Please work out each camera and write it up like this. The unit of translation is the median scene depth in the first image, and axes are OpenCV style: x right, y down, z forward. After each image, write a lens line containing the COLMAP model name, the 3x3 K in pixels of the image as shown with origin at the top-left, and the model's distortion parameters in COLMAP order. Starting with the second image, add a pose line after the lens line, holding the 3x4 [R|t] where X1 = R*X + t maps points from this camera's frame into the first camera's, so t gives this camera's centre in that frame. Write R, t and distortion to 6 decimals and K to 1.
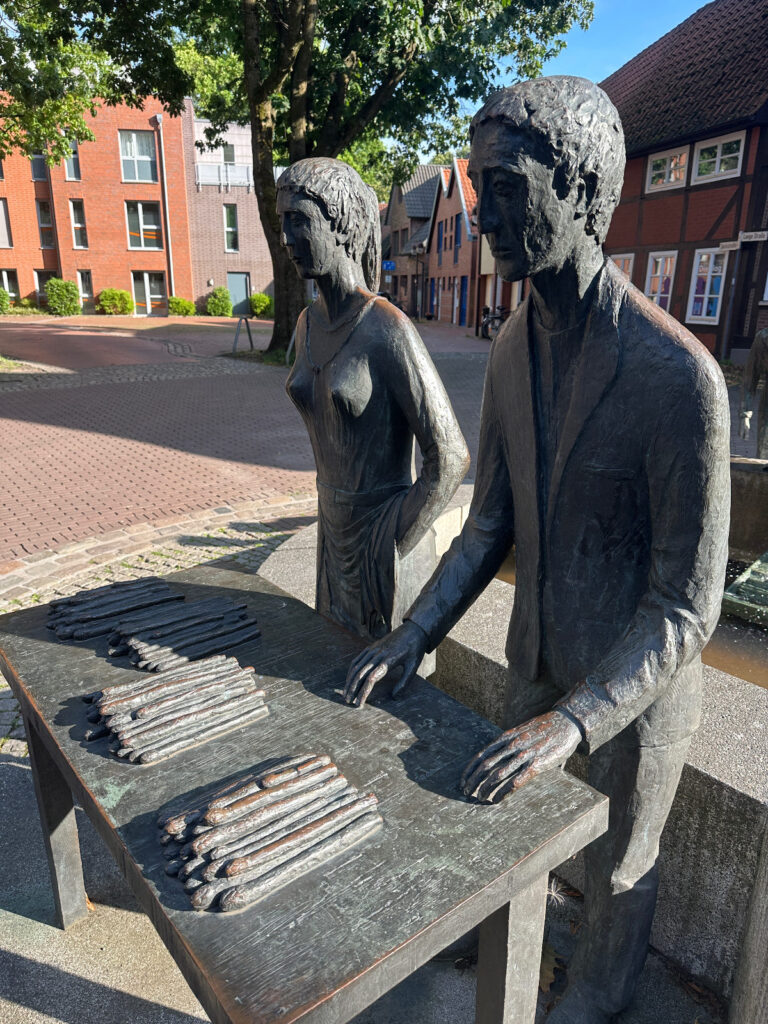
lens RADIAL K [[712.2, 0, 383.8], [0, 712.2, 513.0], [0, 0, 1]] dist [-0.000560, -0.000233]
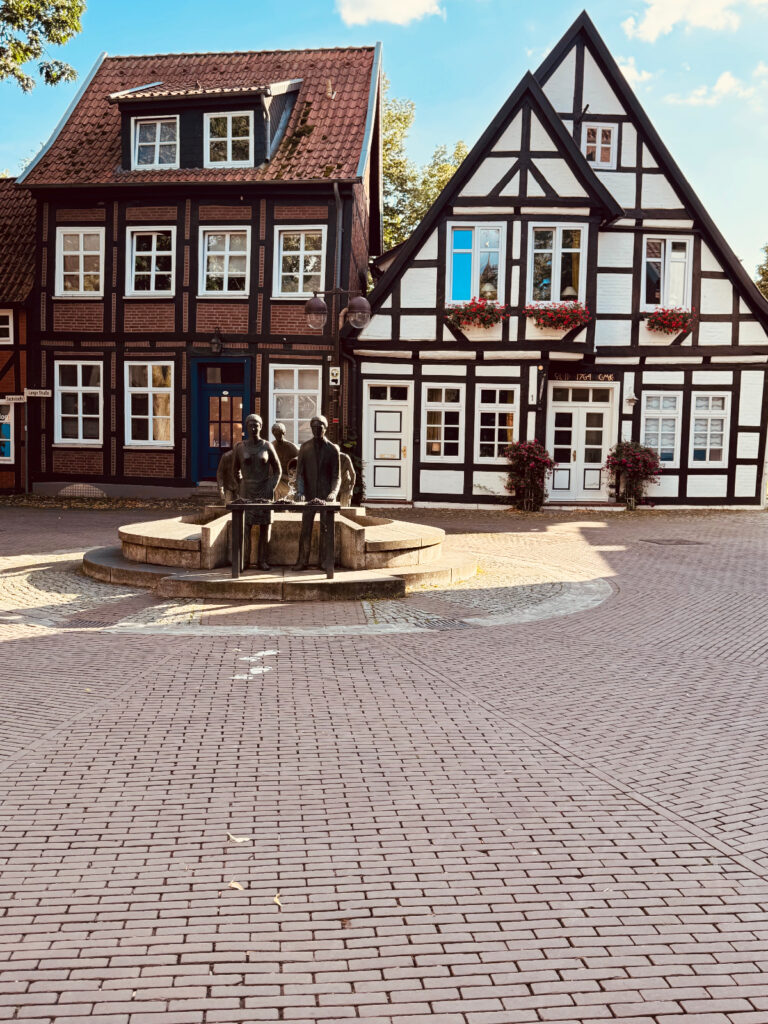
lens RADIAL K [[1103.3, 0, 383.2], [0, 1103.3, 512.2], [0, 0, 1]] dist [0.003663, 0.000000]
pose [[0.552638, -0.048837, 0.831989, -0.719355], [0.238795, 0.965706, -0.101930, 0.140545], [-0.798479, 0.255005, 0.545348, -0.443506]]
